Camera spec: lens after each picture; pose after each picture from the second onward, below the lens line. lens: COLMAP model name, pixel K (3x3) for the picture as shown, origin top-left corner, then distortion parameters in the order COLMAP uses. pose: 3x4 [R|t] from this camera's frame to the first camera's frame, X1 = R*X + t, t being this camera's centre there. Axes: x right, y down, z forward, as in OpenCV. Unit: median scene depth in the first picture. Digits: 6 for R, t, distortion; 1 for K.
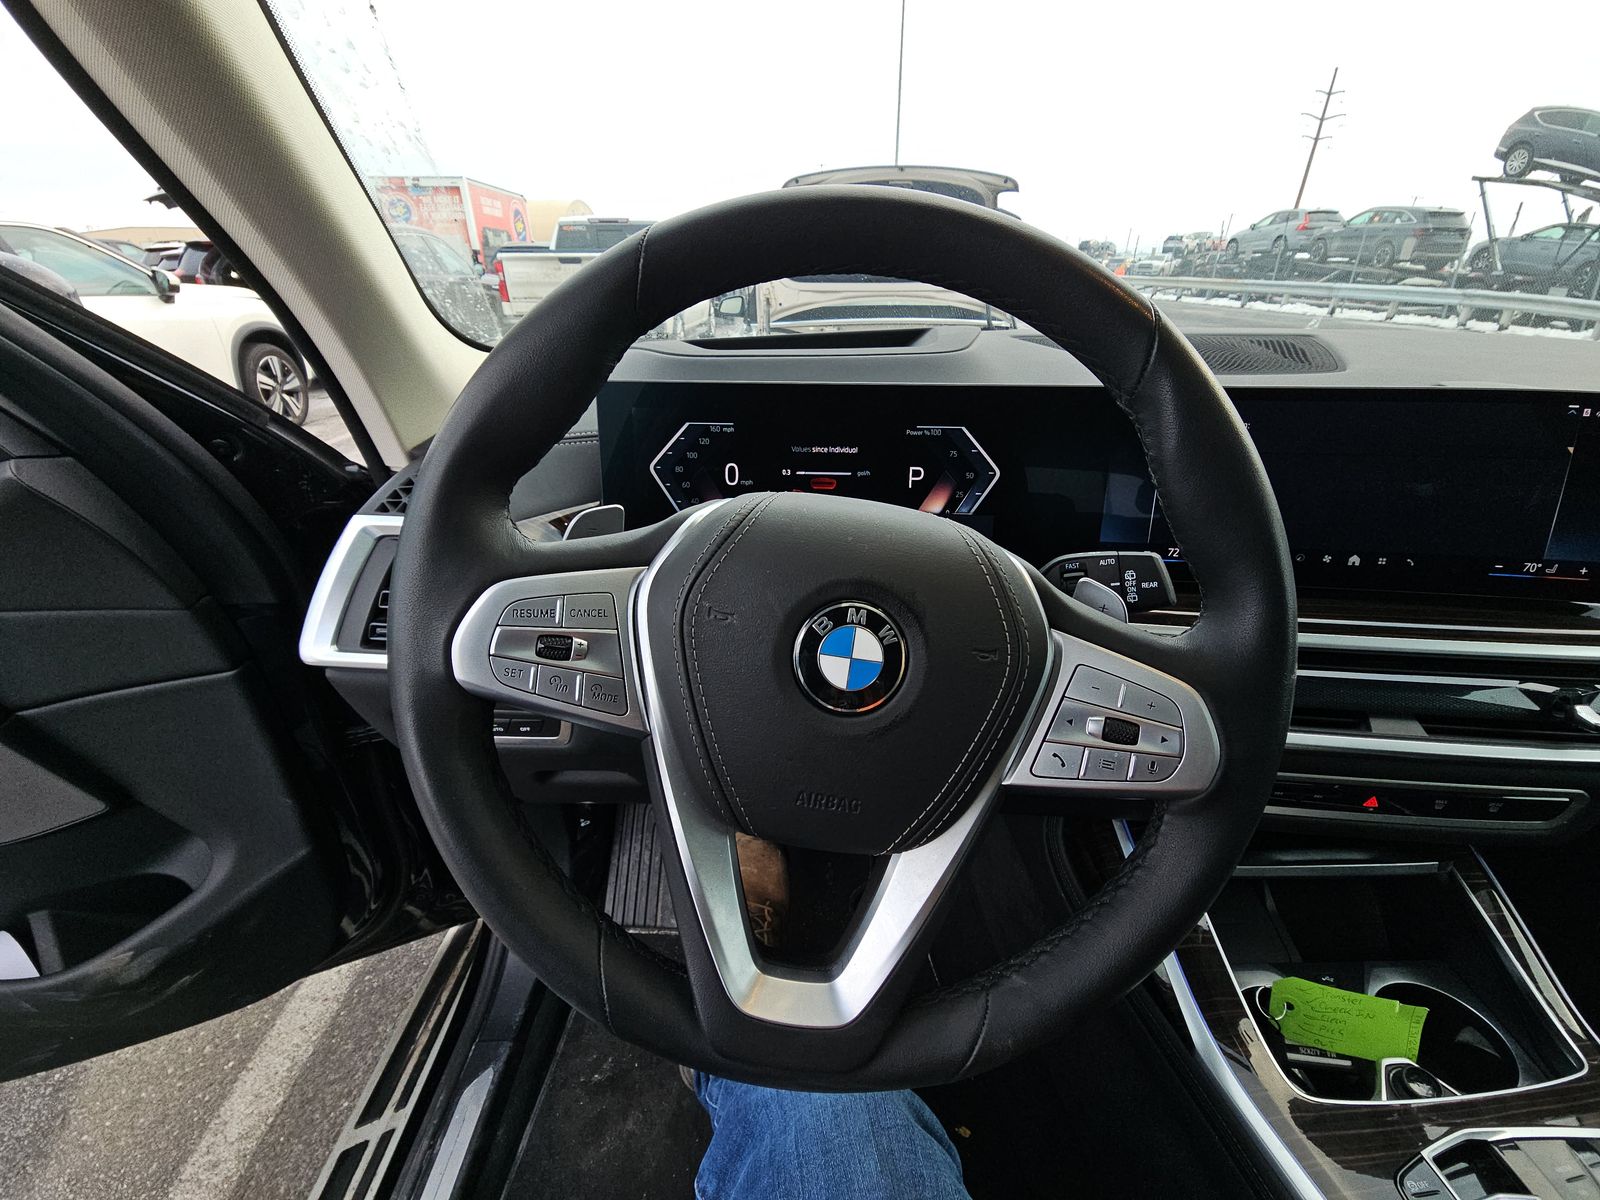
lens RADIAL K [[646.3, 0, 802.6], [0, 646.3, 597.4], [0, 0, 1]] dist [0.015103, -0.009871]
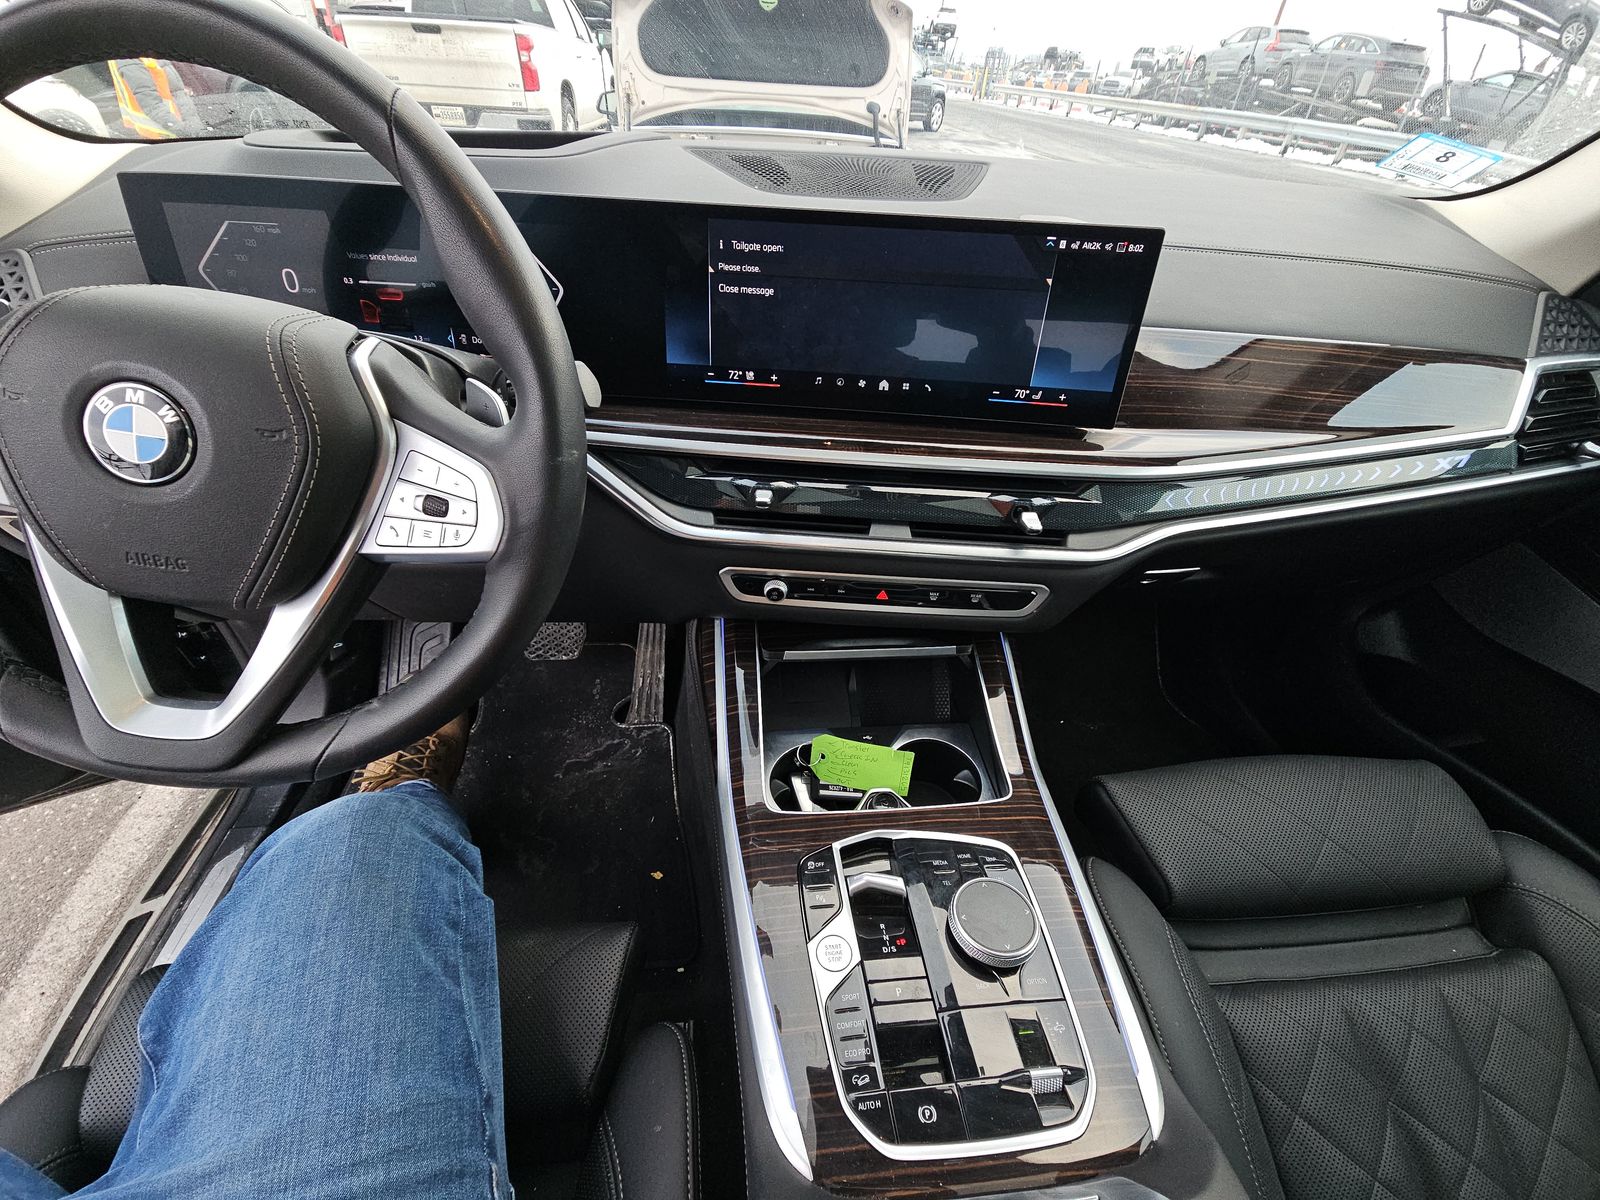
lens RADIAL K [[646.3, 0, 802.6], [0, 646.3, 597.4], [0, 0, 1]] dist [0.015103, -0.009871]
pose [[0.995918, -0.006303, 0.090045, 0.584286], [-0.013449, 0.976064, 0.217068, 0.056614], [-0.089258, -0.217393, 0.971994, -0.141964]]
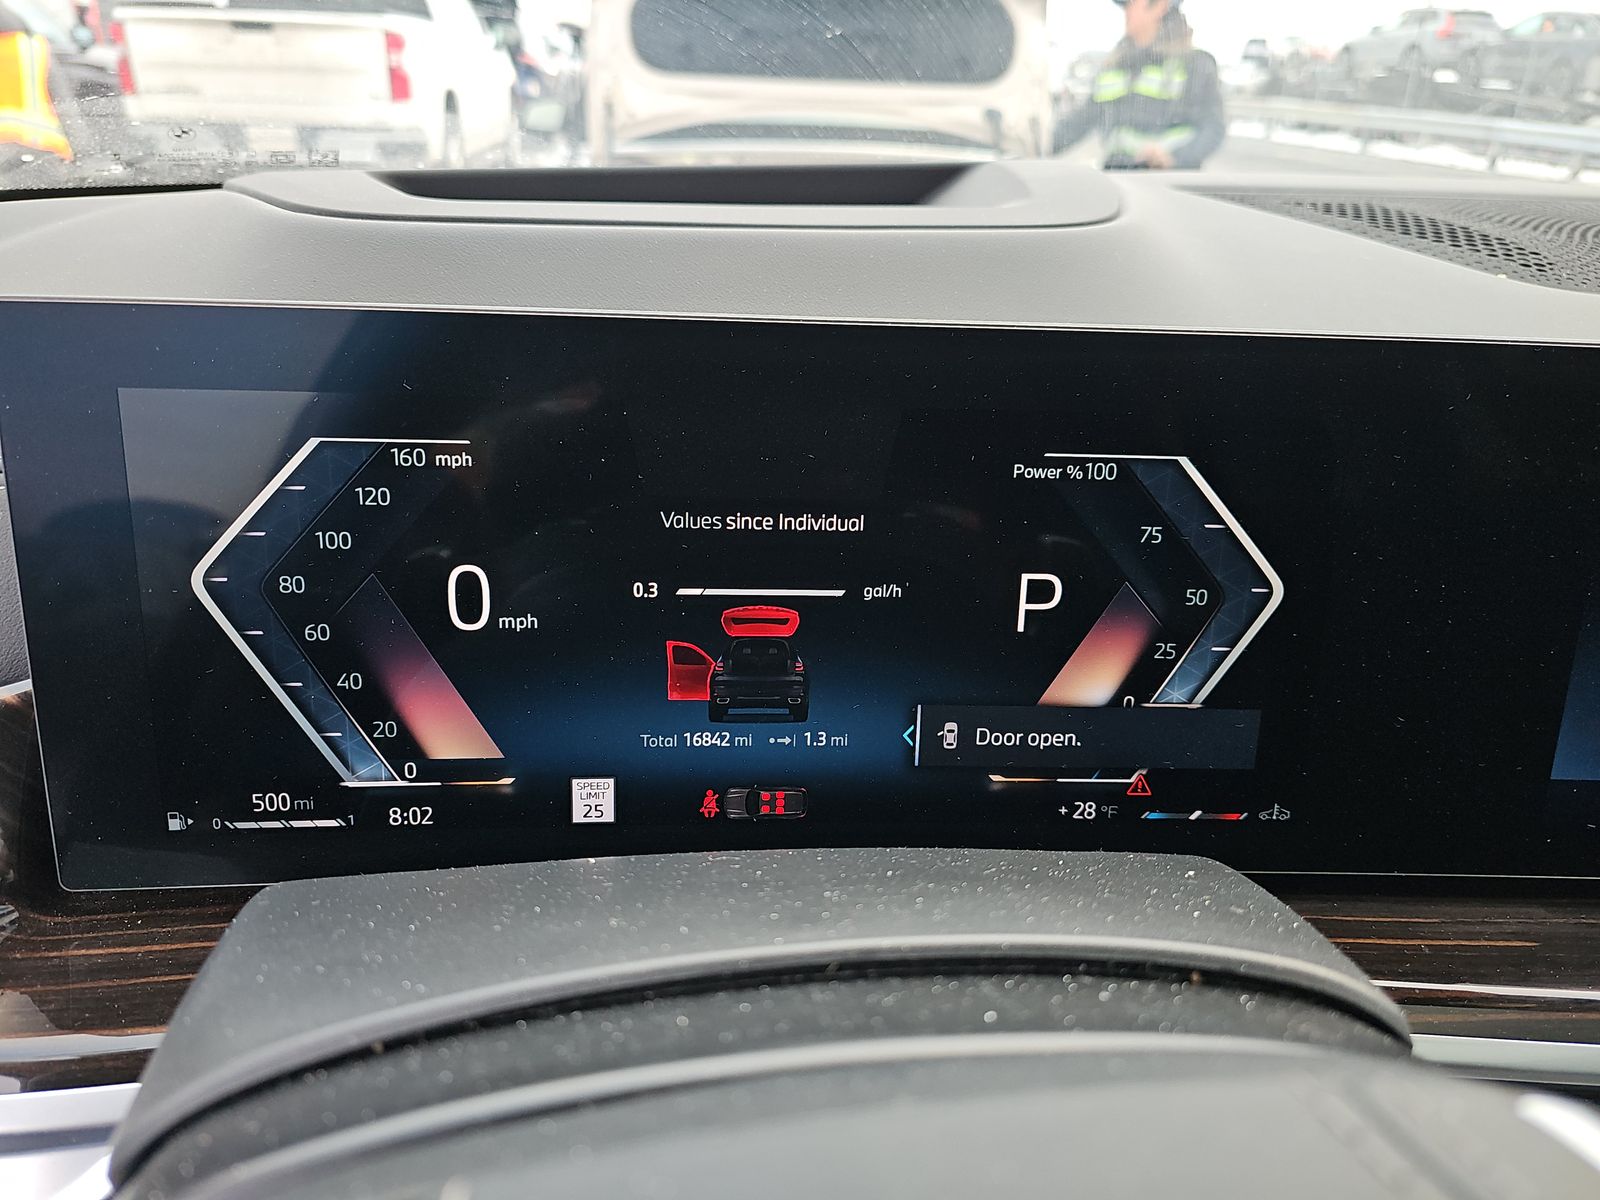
lens RADIAL K [[1062.4, 0, 800.0], [0, 1062.4, 600.0], [0, 0, 1]] dist [0.042295, -0.054844]
pose [[0.993851, -0.012952, 0.109962, -0.006632], [0.013556, 0.999897, -0.004750, -0.186664], [-0.109889, 0.006211, 0.993924, 0.471550]]
